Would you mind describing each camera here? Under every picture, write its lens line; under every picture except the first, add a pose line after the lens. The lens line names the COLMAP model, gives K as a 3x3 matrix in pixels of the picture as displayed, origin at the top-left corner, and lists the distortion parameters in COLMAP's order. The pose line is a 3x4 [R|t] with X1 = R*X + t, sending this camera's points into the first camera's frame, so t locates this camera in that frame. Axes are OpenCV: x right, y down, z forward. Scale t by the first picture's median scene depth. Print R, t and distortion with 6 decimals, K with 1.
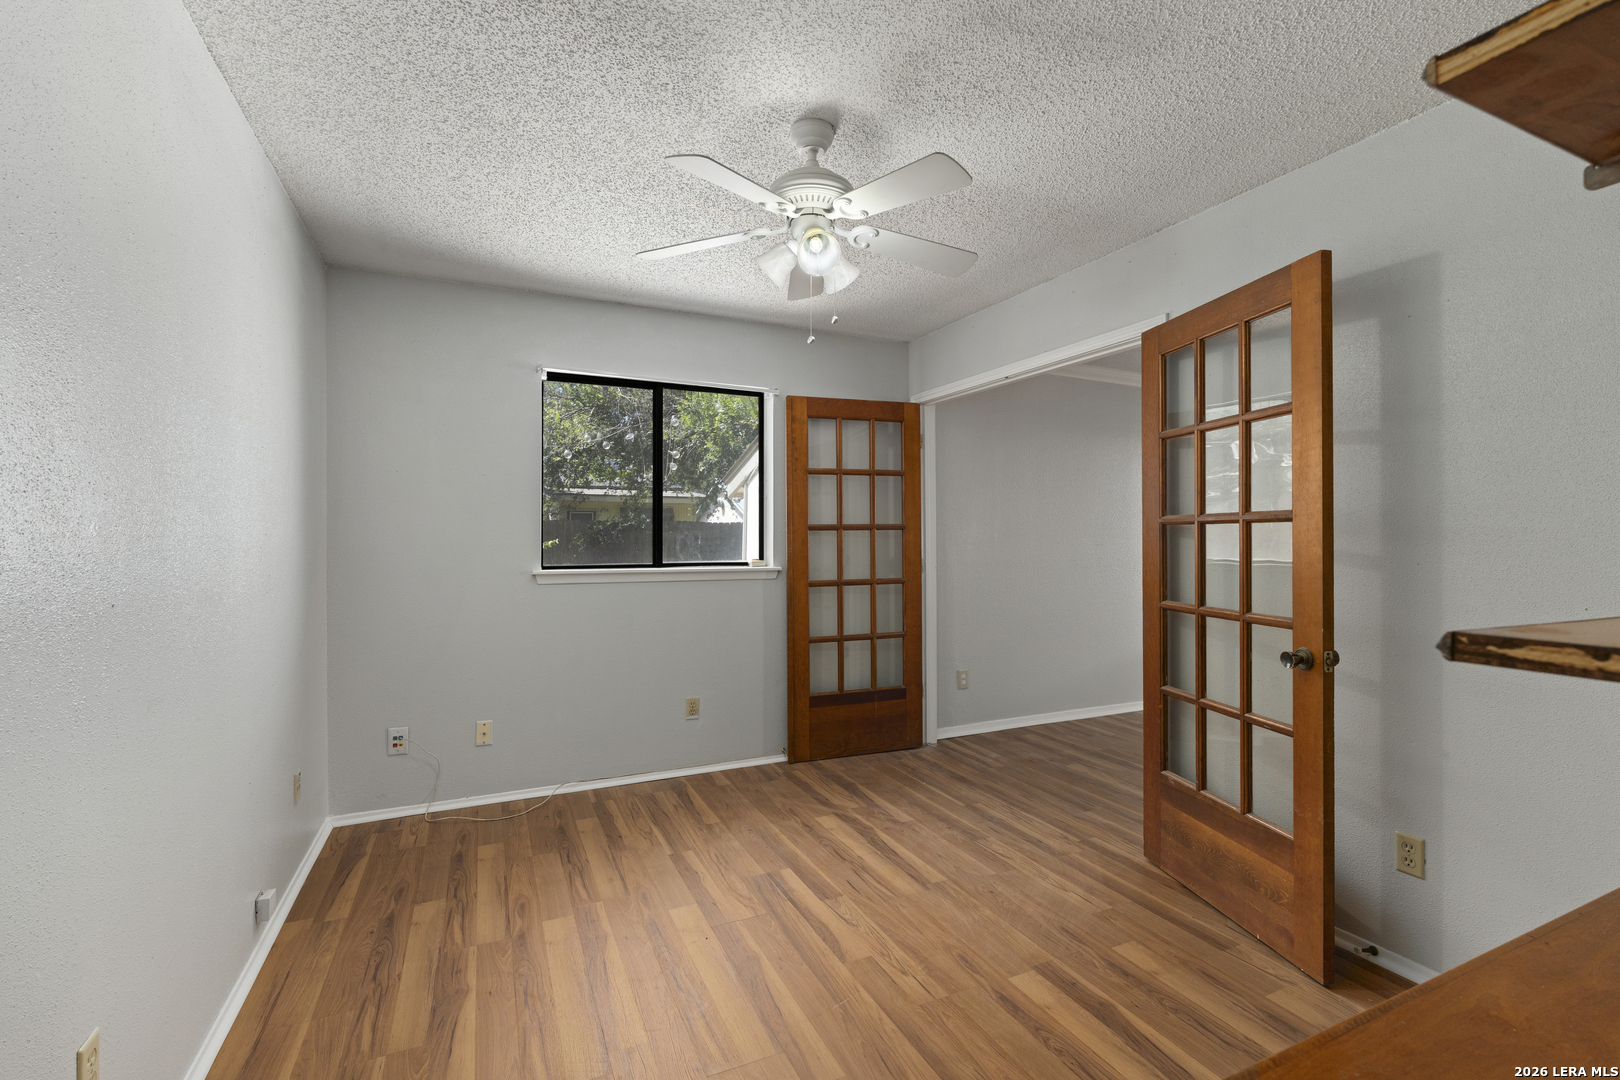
lens RADIAL K [[707.0, 0, 812.5], [0, 707.0, 543.3], [0, 0, 1]] dist [-0.002420, -0.000078]
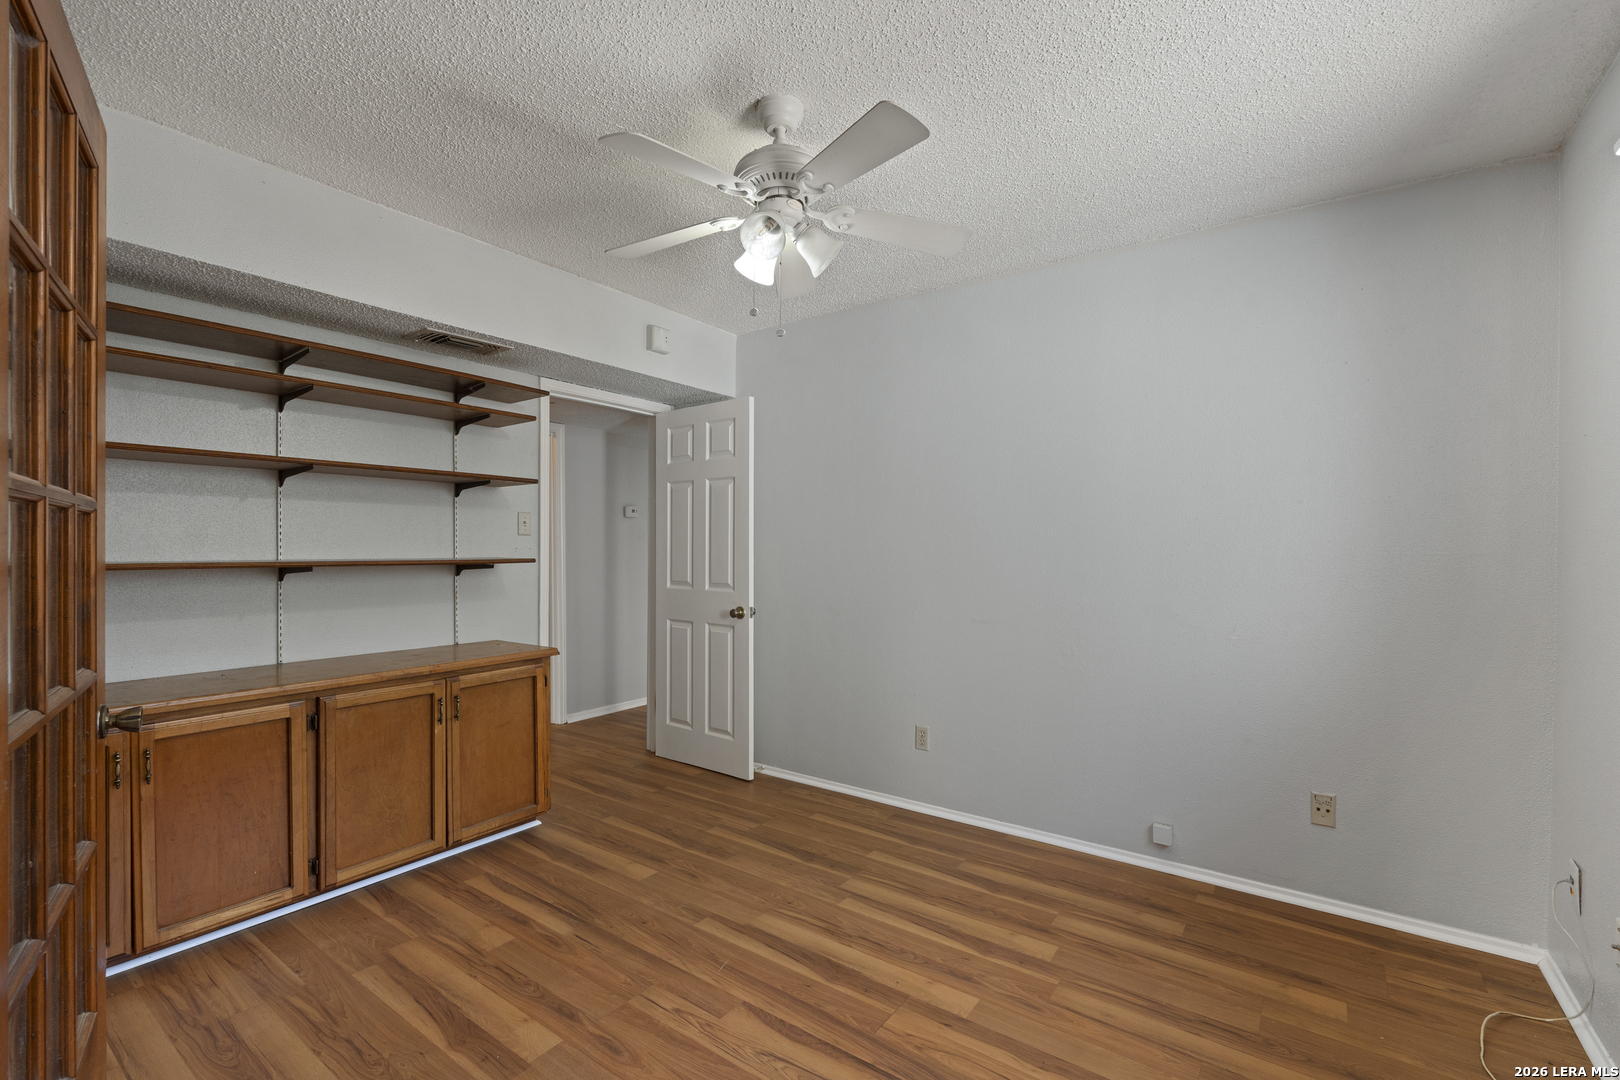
lens RADIAL K [[707.0, 0, 812.5], [0, 707.0, 543.3], [0, 0, 1]] dist [-0.002420, -0.000078]
pose [[-0.869159, -0.006973, -0.494483, 0.434486], [-0.008016, 0.999968, -0.000010, -0.011446], [0.494467, 0.003955, -0.869187, 1.869718]]
